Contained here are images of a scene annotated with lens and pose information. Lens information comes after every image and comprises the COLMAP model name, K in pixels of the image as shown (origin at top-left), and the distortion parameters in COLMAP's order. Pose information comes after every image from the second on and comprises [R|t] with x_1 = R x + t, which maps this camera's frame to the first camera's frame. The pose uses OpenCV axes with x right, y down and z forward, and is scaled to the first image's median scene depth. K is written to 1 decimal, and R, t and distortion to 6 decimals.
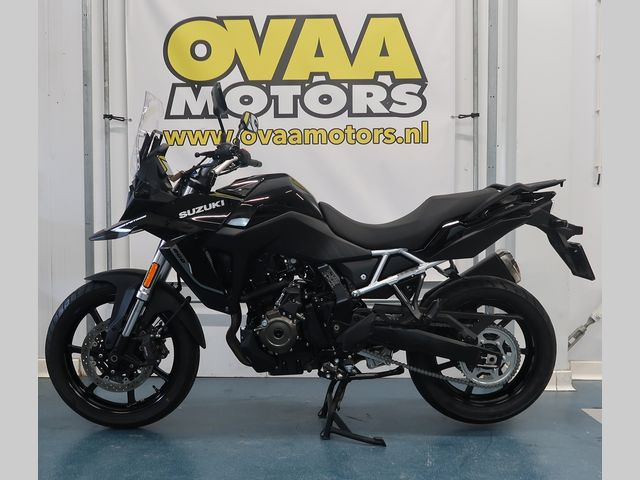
lens RADIAL K [[472.9, 0, 322.3], [0, 472.9, 241.2], [0, 0, 1]] dist [-0.004887, 0.009210]
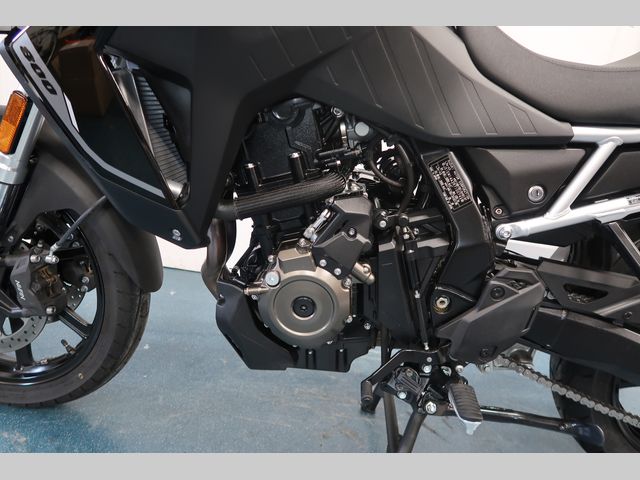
lens RADIAL K [[472.9, 0, 316.6], [0, 472.9, 240.3], [0, 0, 1]] dist [-0.004887, 0.009210]
pose [[0.985595, 0.142986, -0.090317, -0.051026], [-0.115341, 0.958868, 0.259364, 0.033027], [0.123687, -0.245210, 0.961547, 0.597590]]
